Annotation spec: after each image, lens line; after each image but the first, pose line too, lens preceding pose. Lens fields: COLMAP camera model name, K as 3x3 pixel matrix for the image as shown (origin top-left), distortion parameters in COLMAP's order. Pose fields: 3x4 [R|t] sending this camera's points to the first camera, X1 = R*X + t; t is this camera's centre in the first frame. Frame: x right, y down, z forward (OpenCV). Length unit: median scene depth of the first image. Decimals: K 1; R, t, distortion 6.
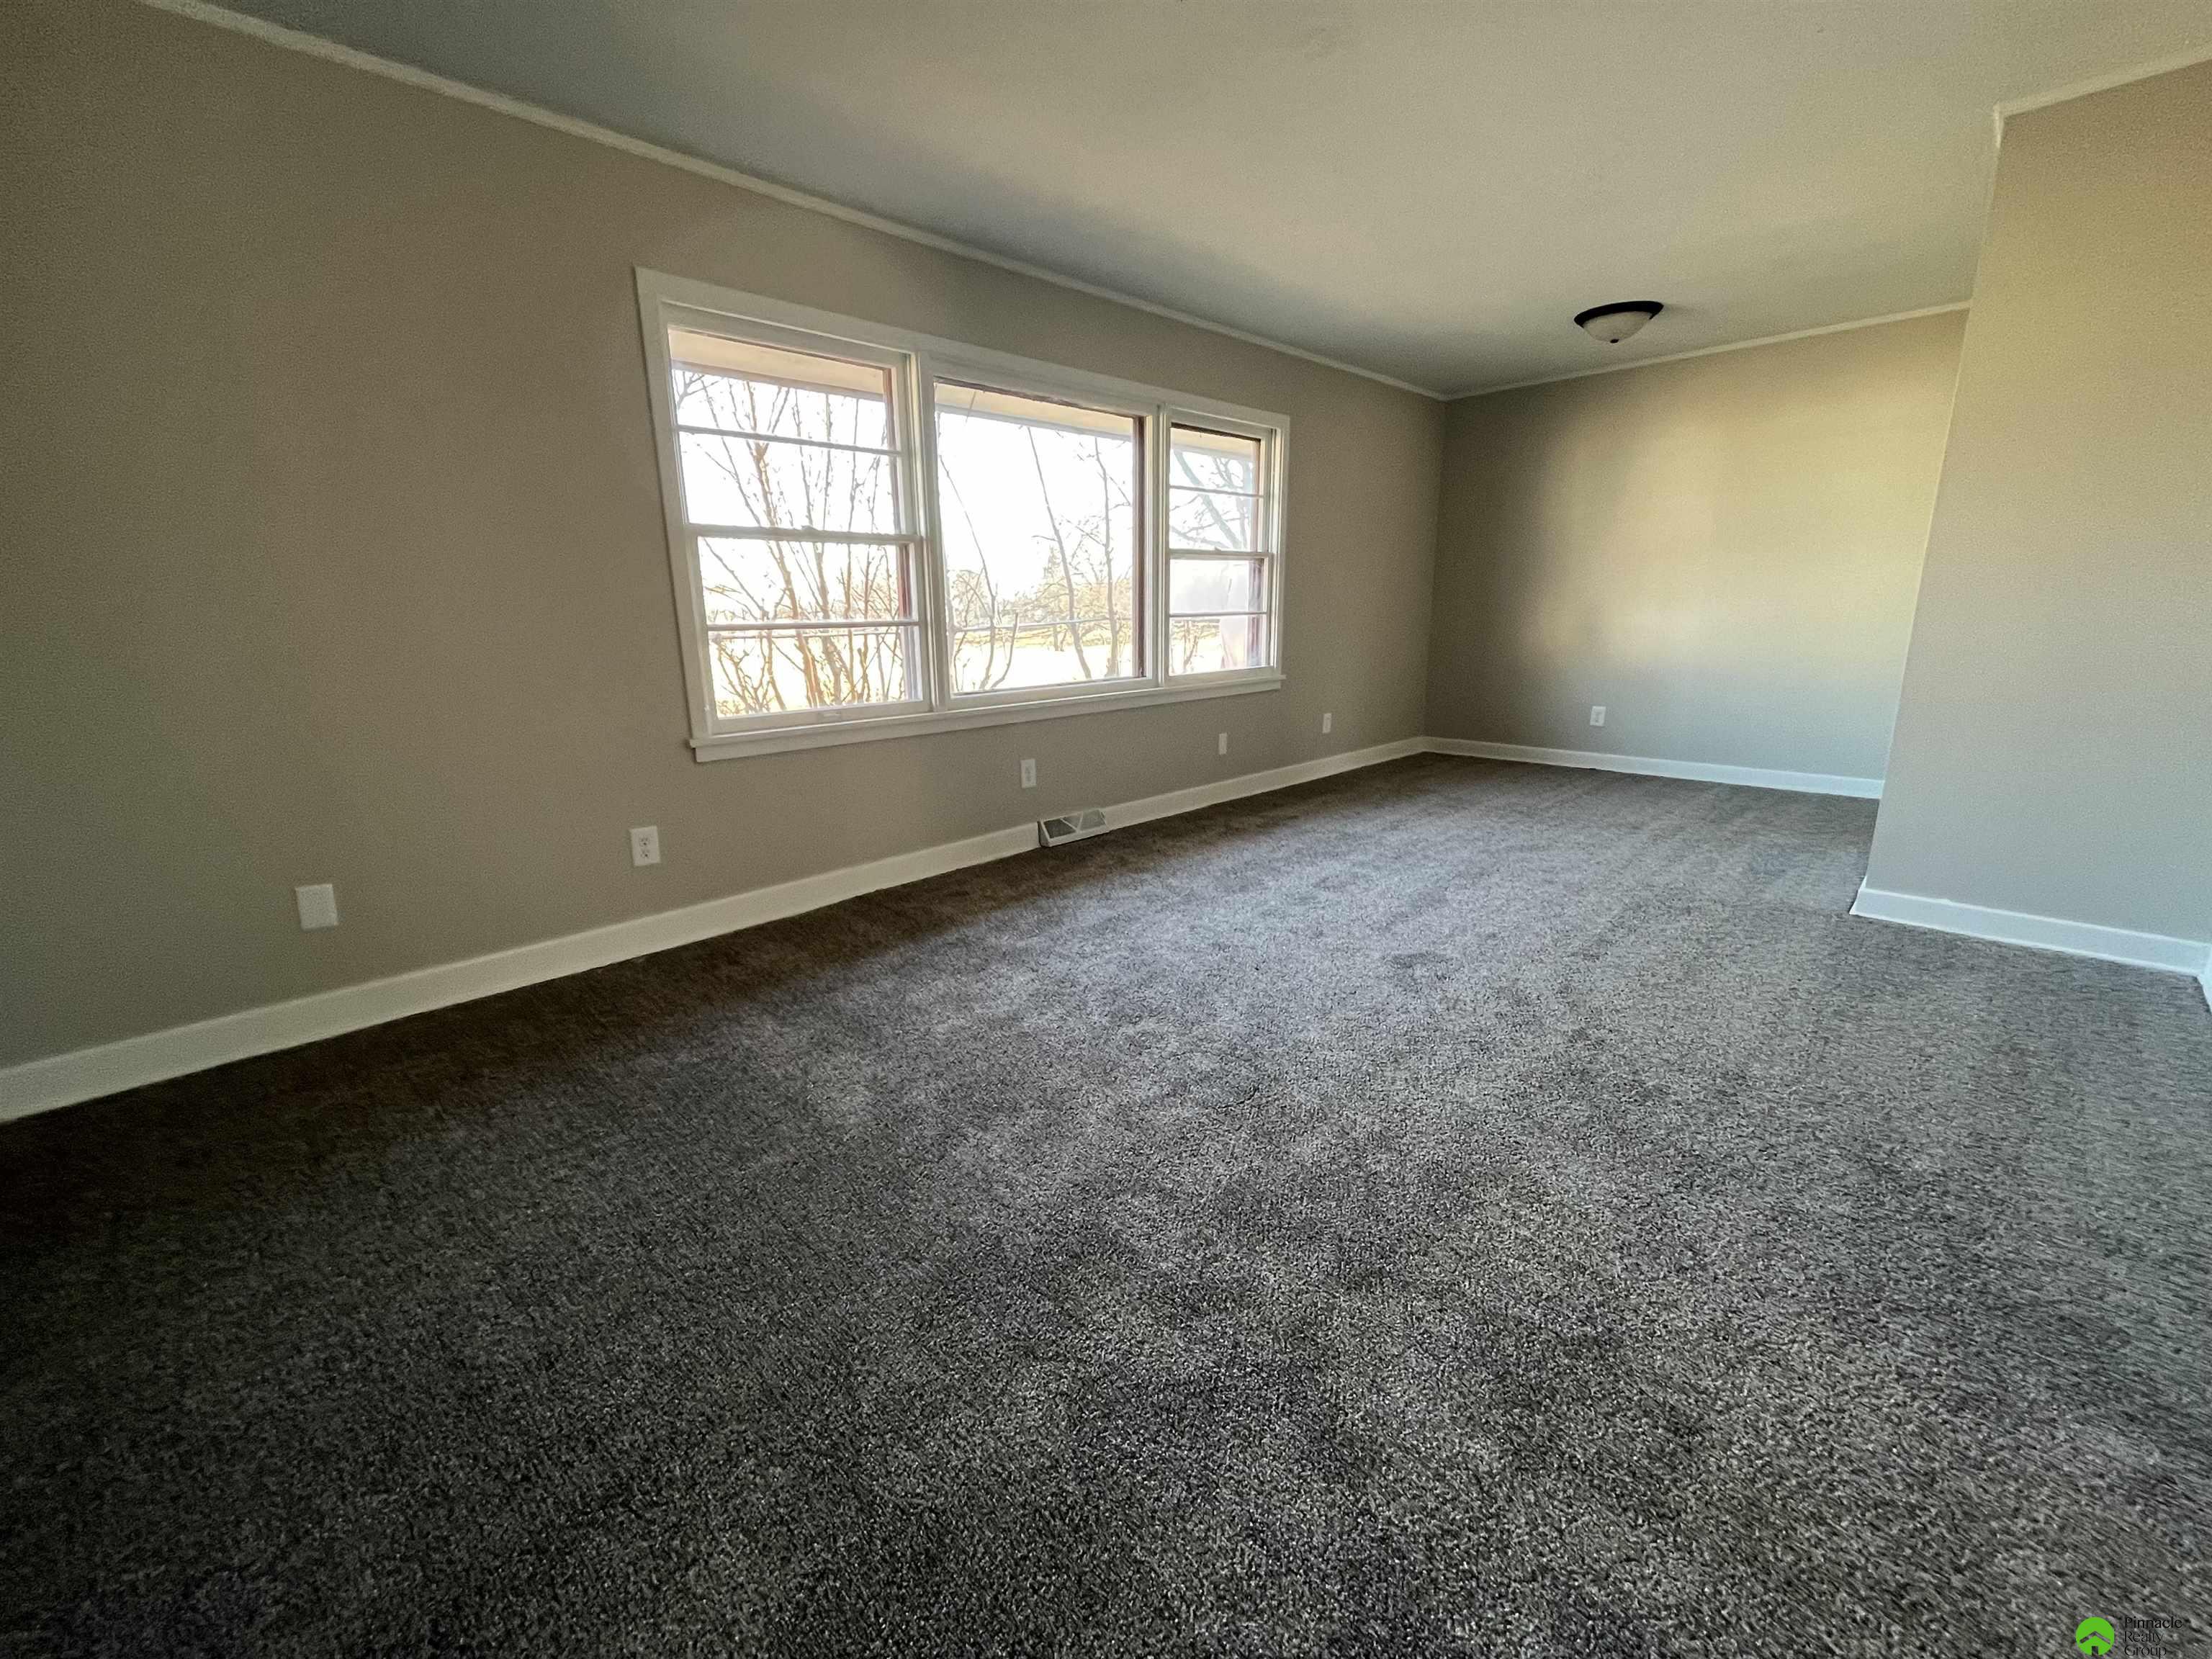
lens RADIAL K [[891.1, 0, 1109.9], [0, 891.1, 822.0], [0, 0, 1]] dist [-0.002117, -0.000116]
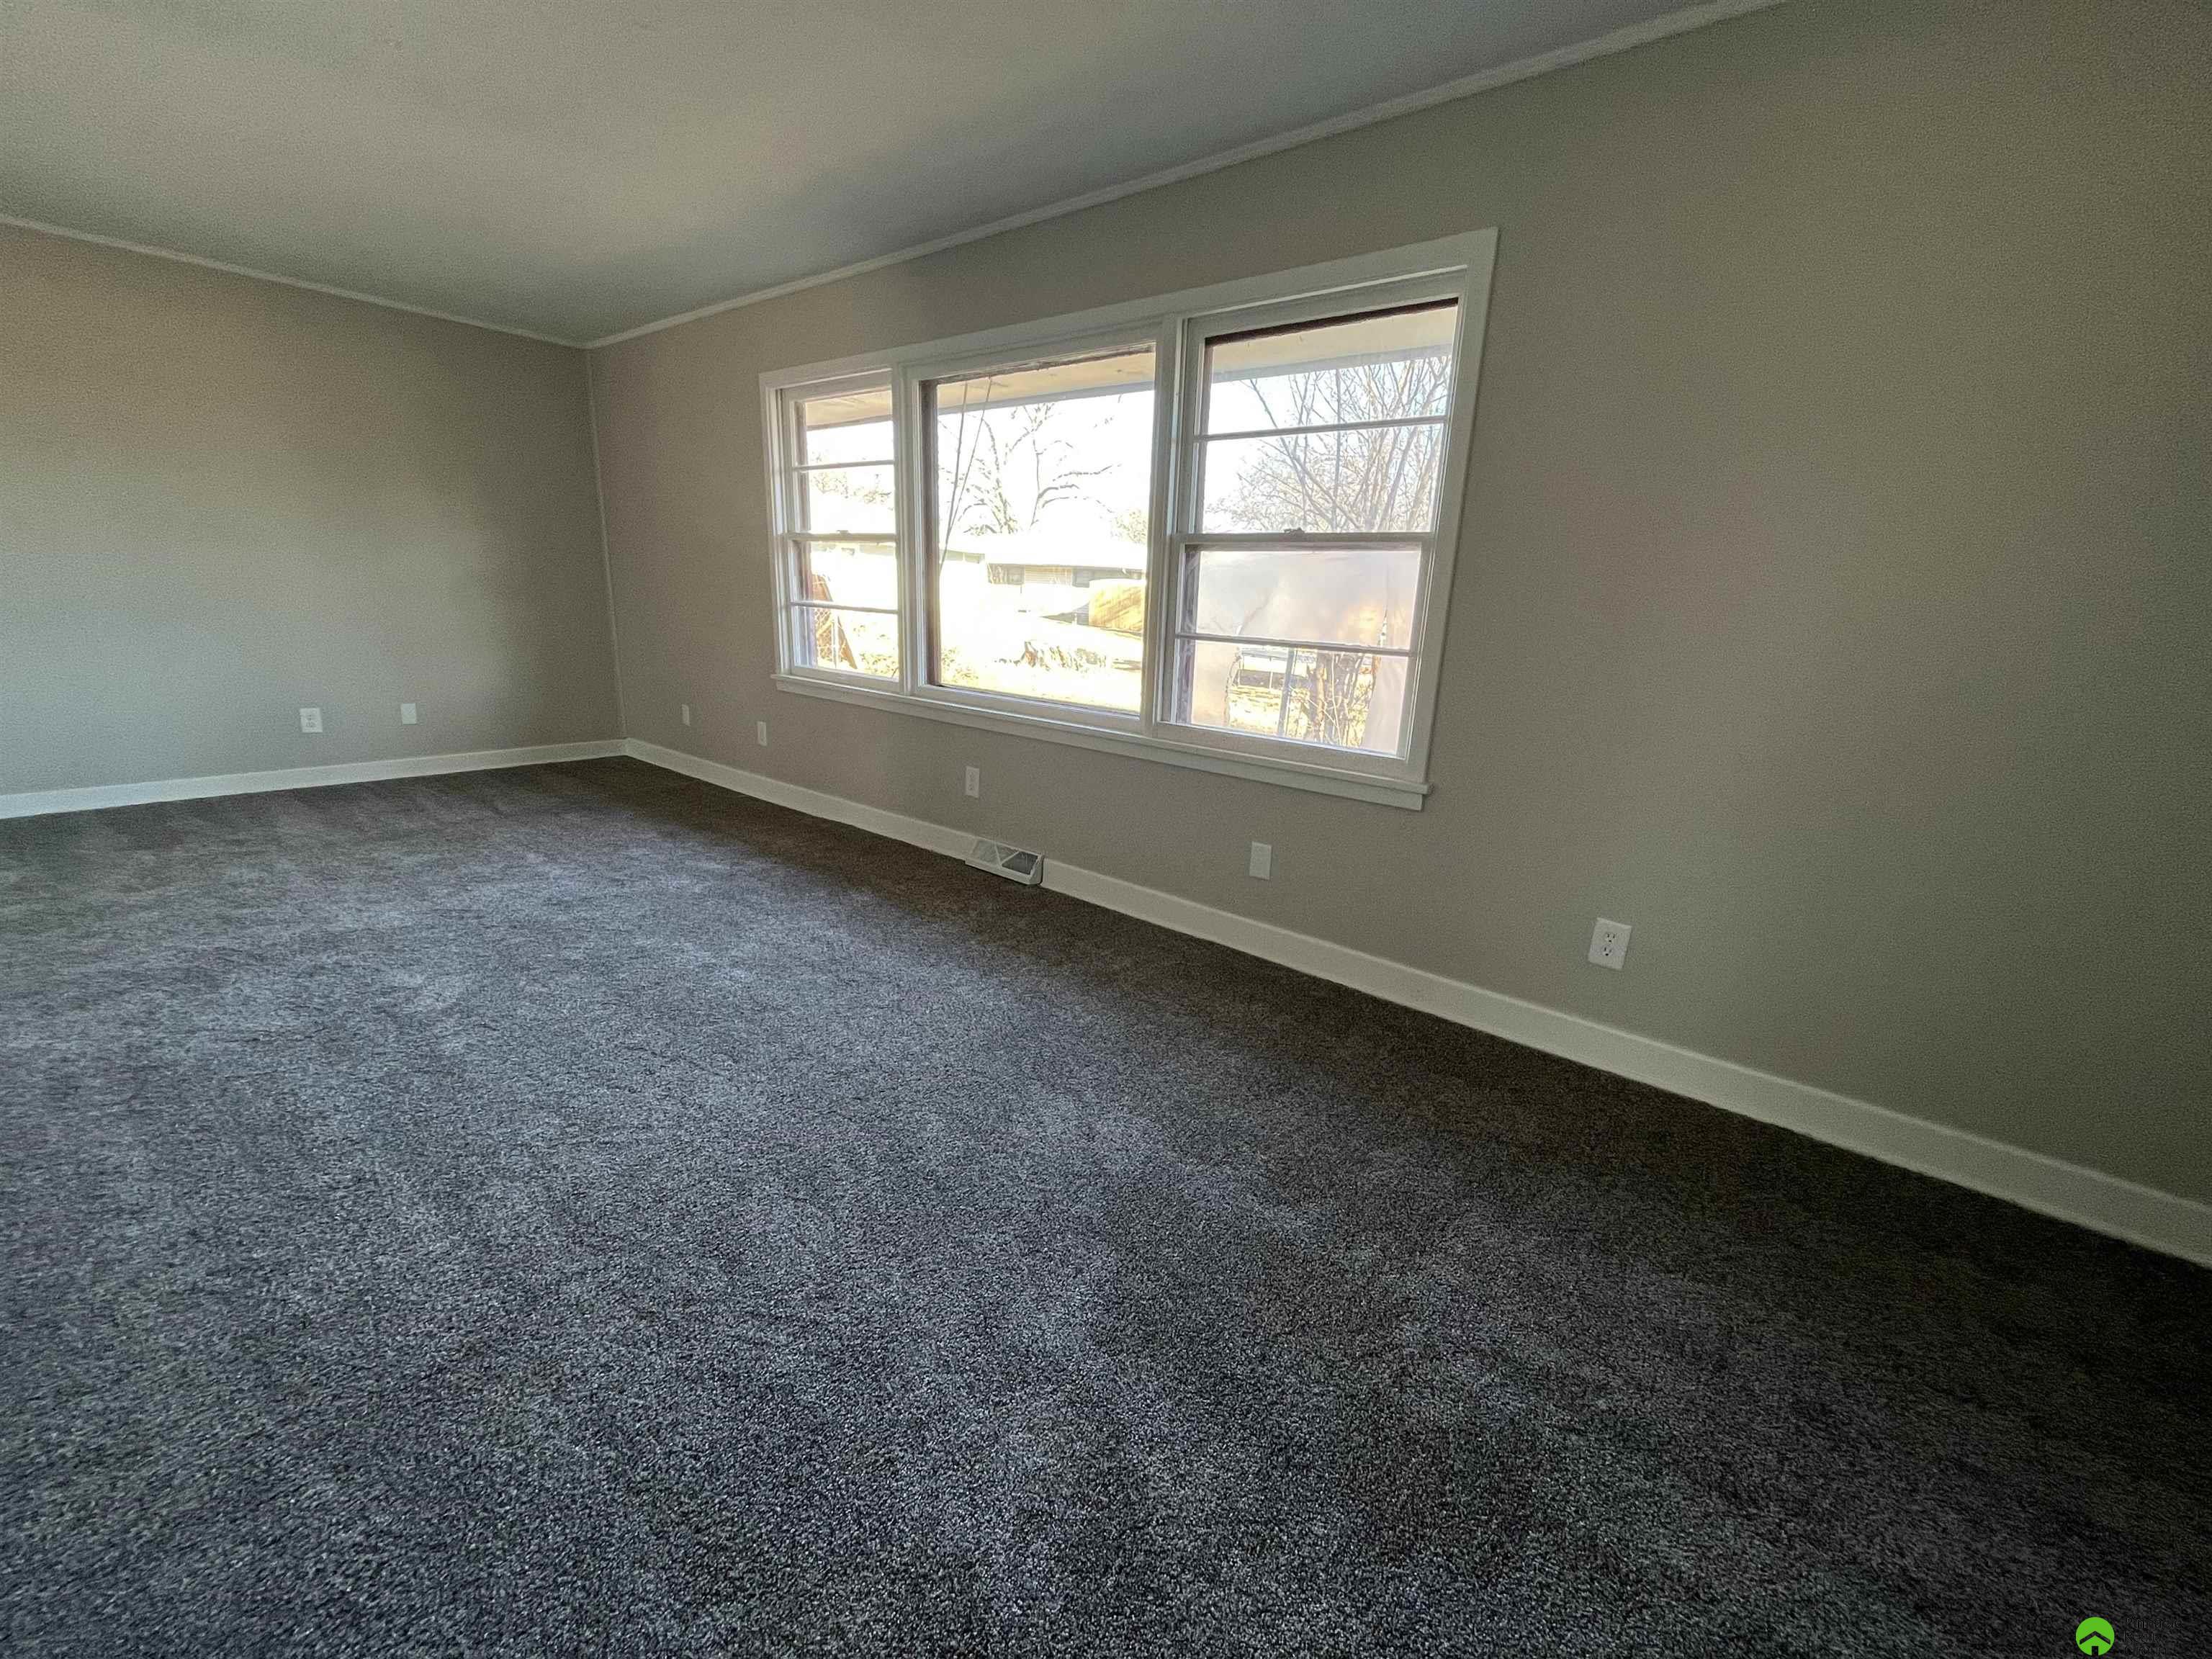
lens RADIAL K [[902.3, 0, 1111.8], [0, 902.3, 814.4], [0, 0, 1]] dist [0.003463, 0.000166]
pose [[0.106798, 0.265057, -0.958300, 0.762145], [-0.273170, 0.934545, 0.228043, -0.251541], [0.956019, 0.237424, 0.172213, 0.885984]]
